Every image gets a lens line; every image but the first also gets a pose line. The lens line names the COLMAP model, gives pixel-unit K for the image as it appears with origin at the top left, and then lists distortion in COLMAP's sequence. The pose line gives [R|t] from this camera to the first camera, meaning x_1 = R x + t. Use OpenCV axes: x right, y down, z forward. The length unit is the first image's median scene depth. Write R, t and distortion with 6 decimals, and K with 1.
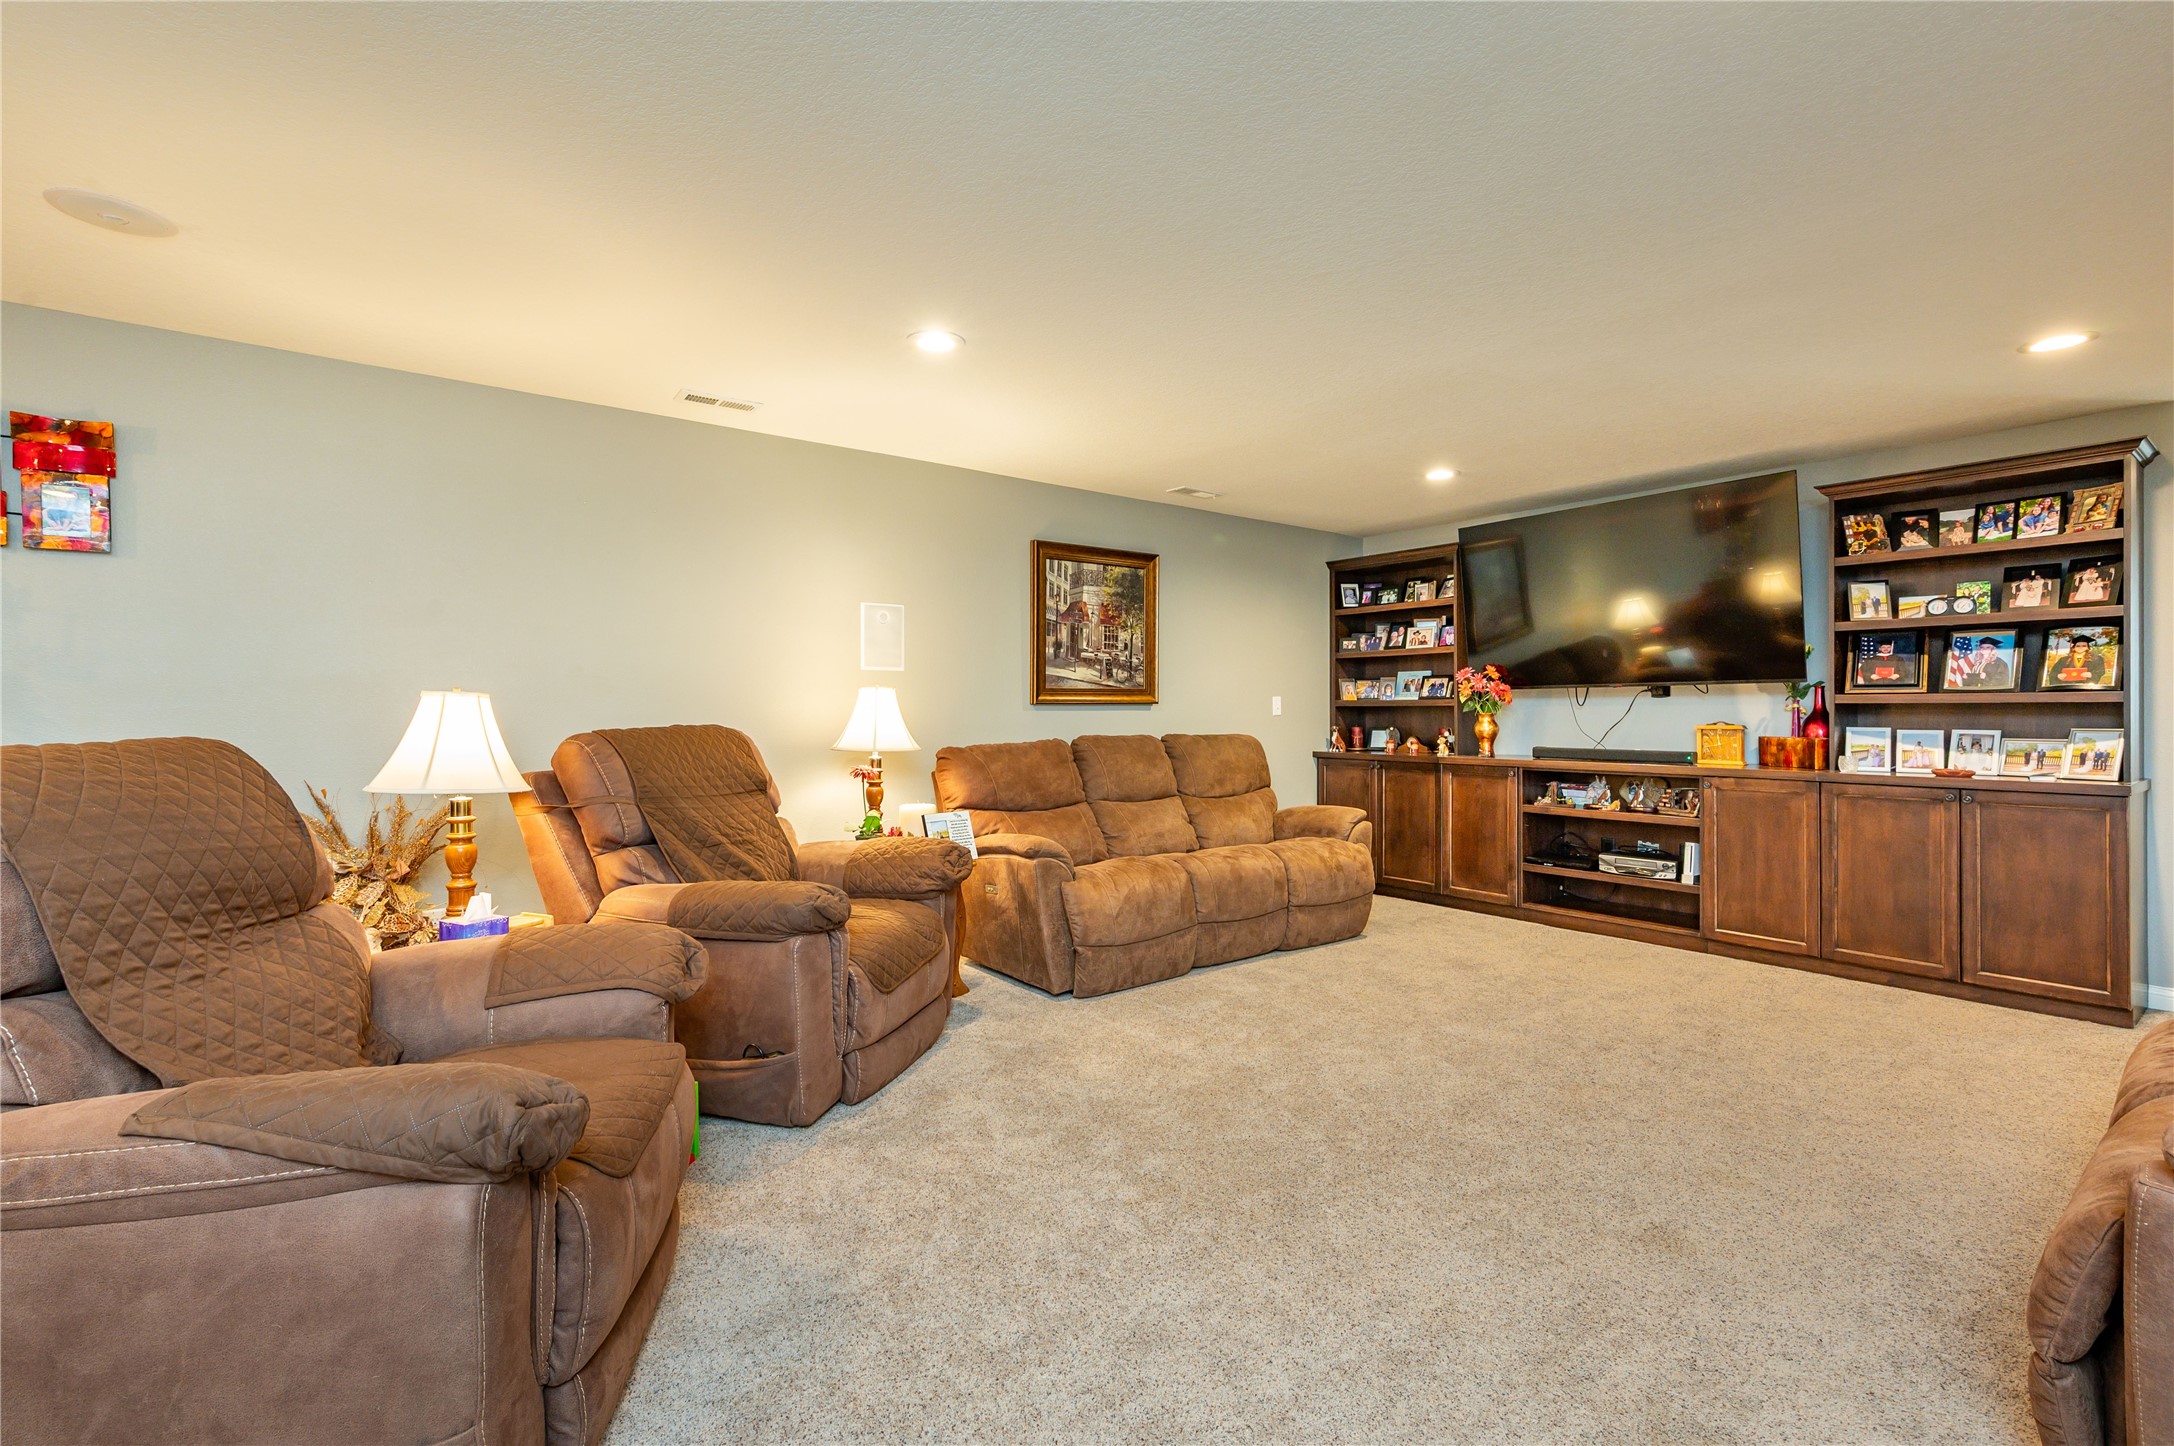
lens RADIAL K [[957.9, 0, 1092.7], [0, 957.9, 711.3], [0, 0, 1]] dist [0.004180, 0.000408]
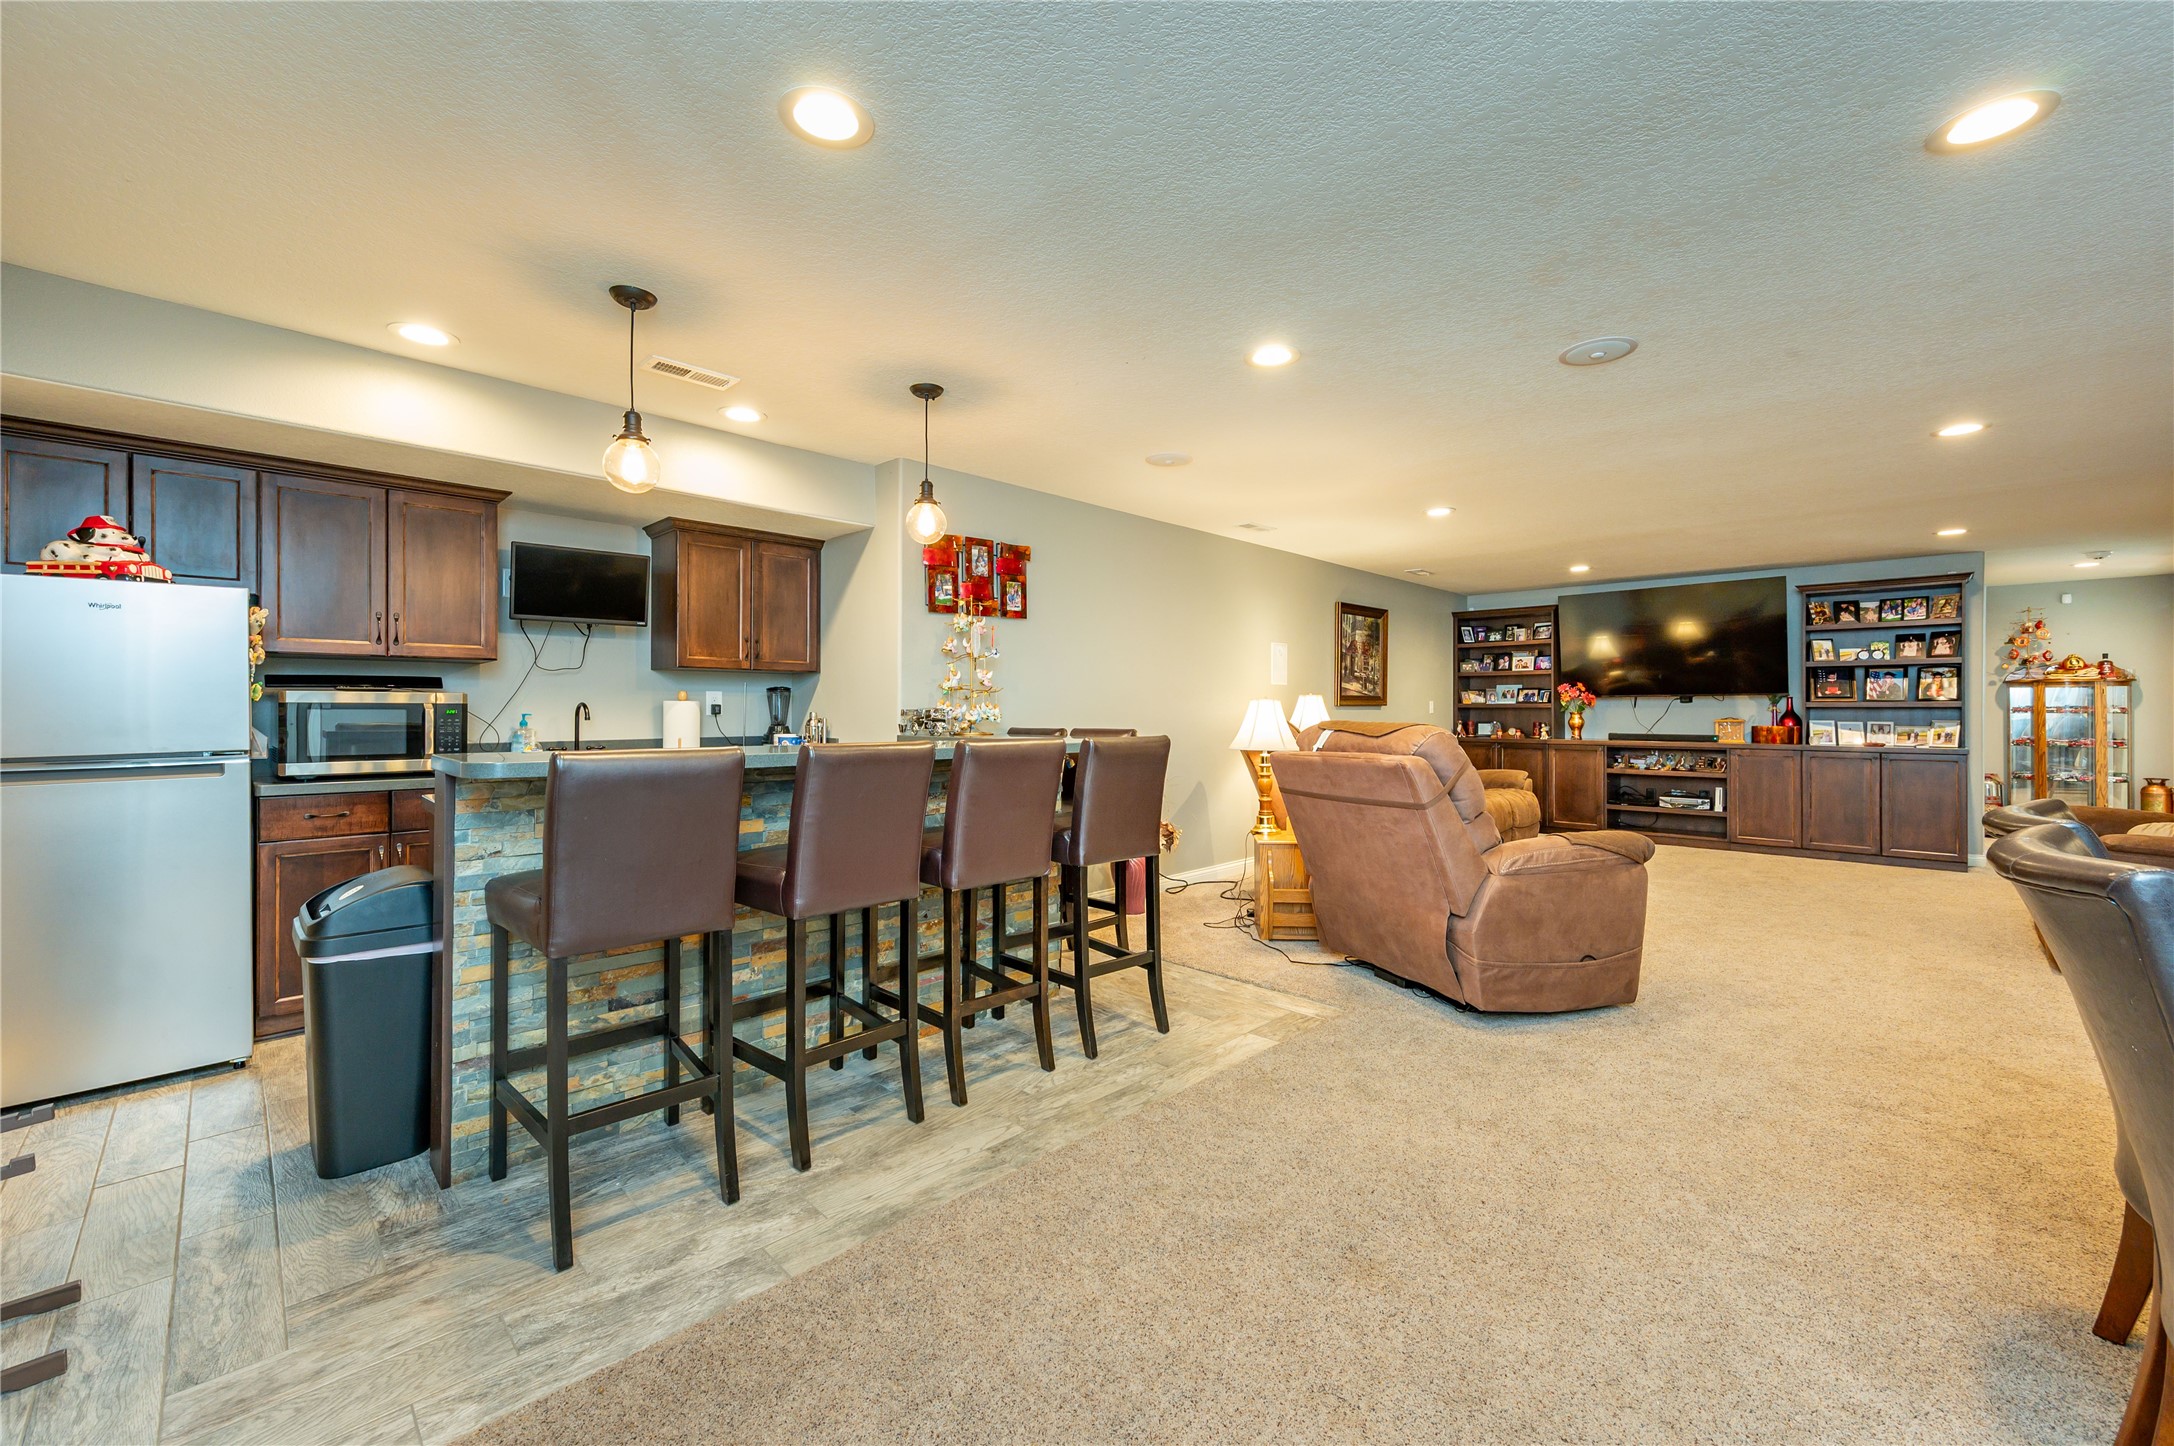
lens RADIAL K [[858.8, 0, 1085.5], [0, 858.8, 713.1], [0, 0, 1]] dist [-0.000296, -0.000379]
pose [[0.990385, 0.002288, 0.138320, -0.708245], [-0.002510, 0.999996, 0.001429, 0.003788], [-0.138316, -0.001763, 0.990387, -0.364471]]
